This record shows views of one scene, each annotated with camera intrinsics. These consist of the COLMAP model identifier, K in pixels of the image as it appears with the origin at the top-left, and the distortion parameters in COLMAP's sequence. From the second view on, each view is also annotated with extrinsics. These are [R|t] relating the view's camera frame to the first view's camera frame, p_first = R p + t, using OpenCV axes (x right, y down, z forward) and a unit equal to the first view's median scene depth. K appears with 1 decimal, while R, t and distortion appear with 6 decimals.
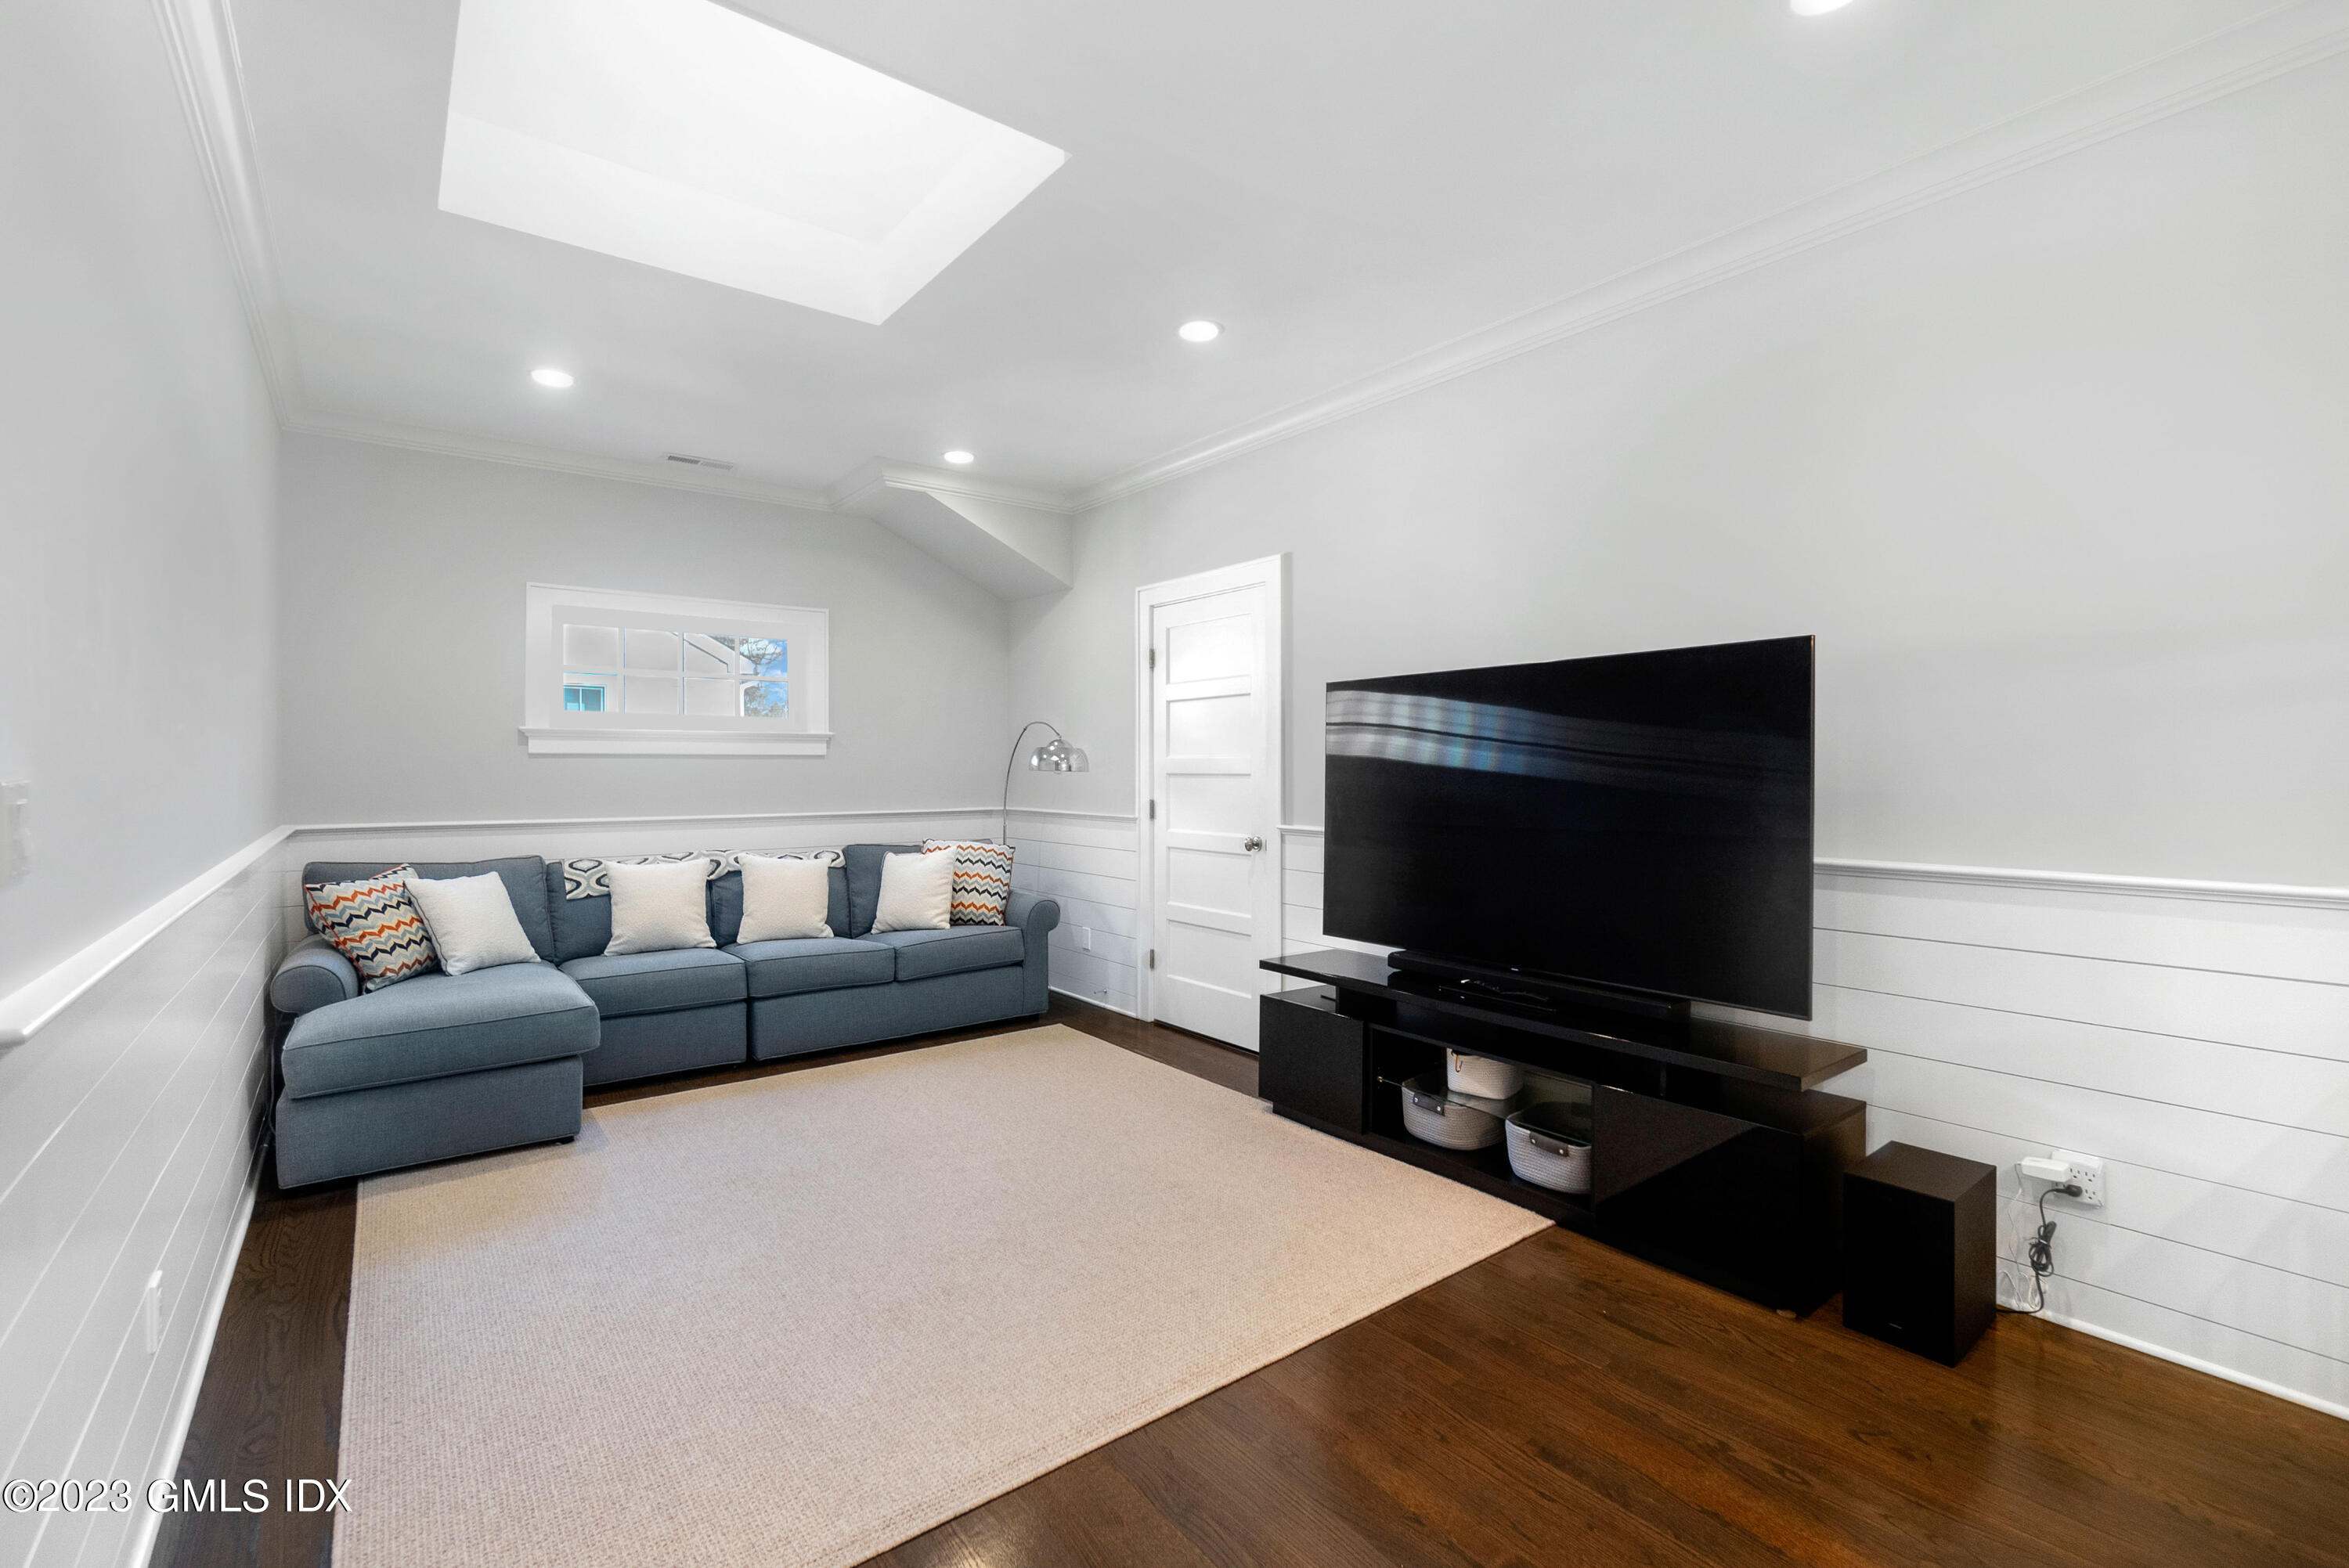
lens RADIAL K [[1016.3, 0, 1174.5], [0, 1016.3, 784.0], [0, 0, 1]] dist [-0.001480, -0.000062]
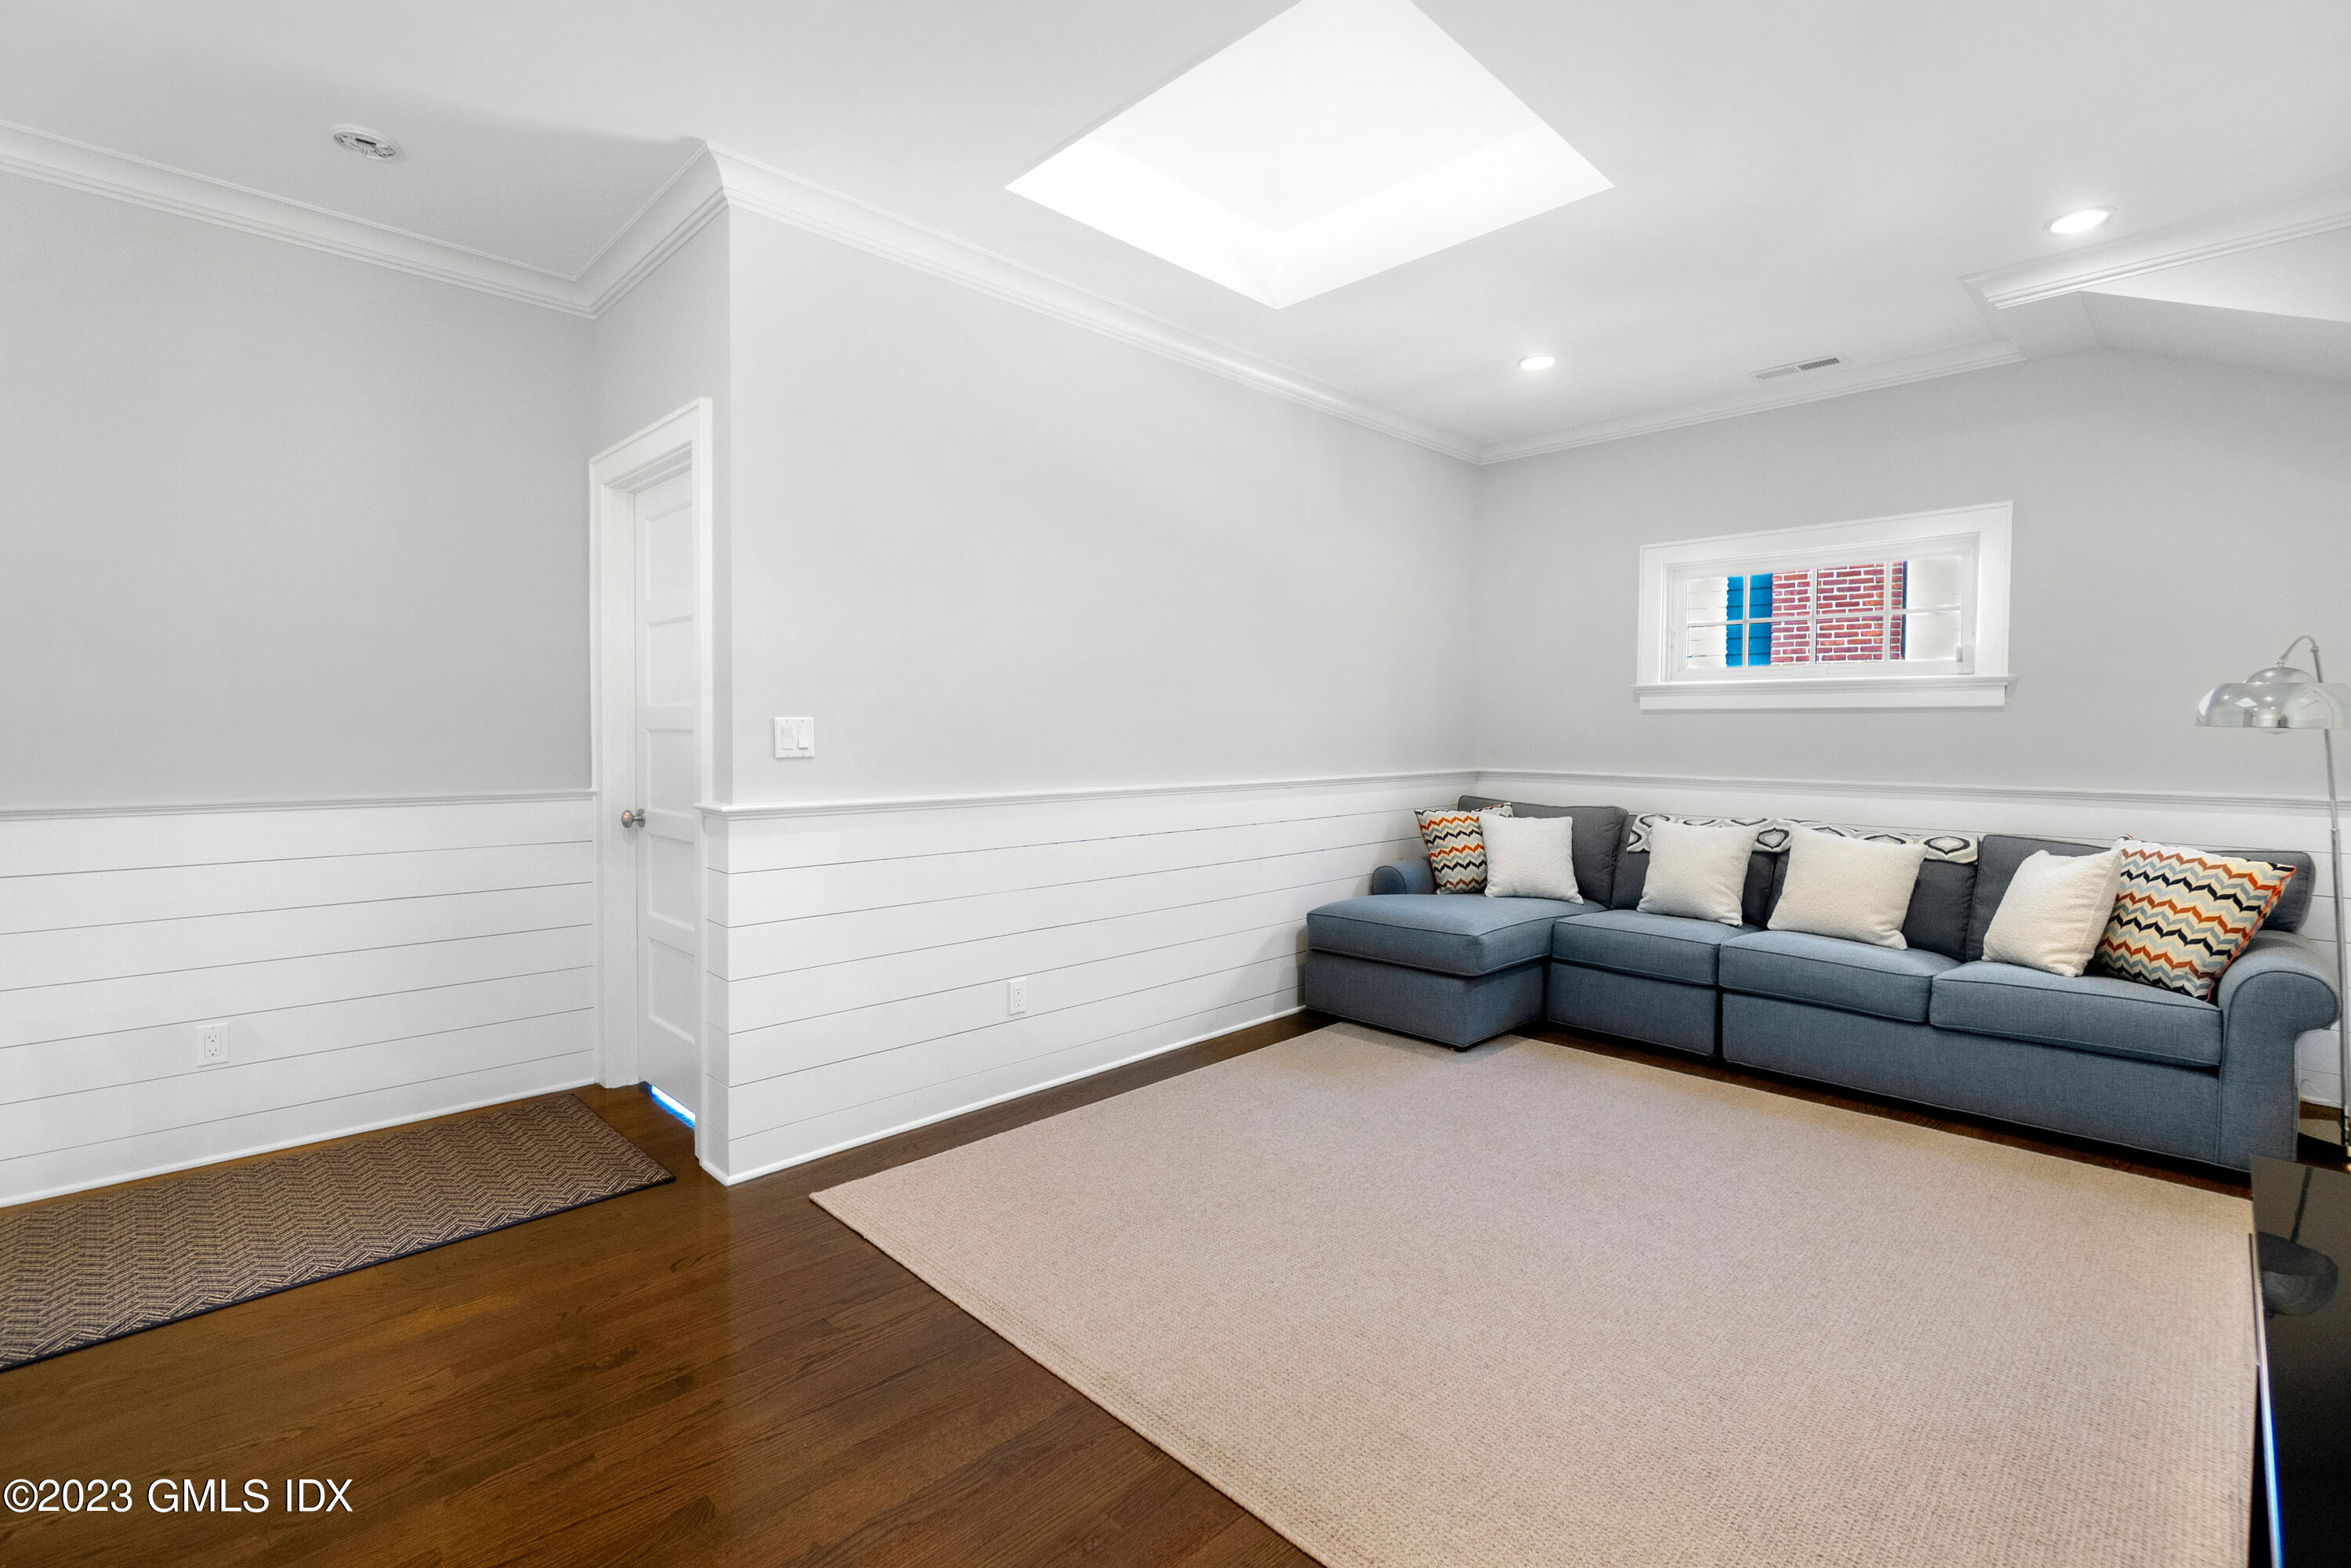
lens RADIAL K [[1057.2, 0, 1171.3], [0, 1057.2, 761.0], [0, 0, 1]] dist [-0.000967, -0.000233]
pose [[0.122032, 0.030897, -0.992045, 0.388142], [-0.021205, 0.999368, 0.028517, 0.001601], [0.992300, 0.017557, 0.122611, 0.392306]]
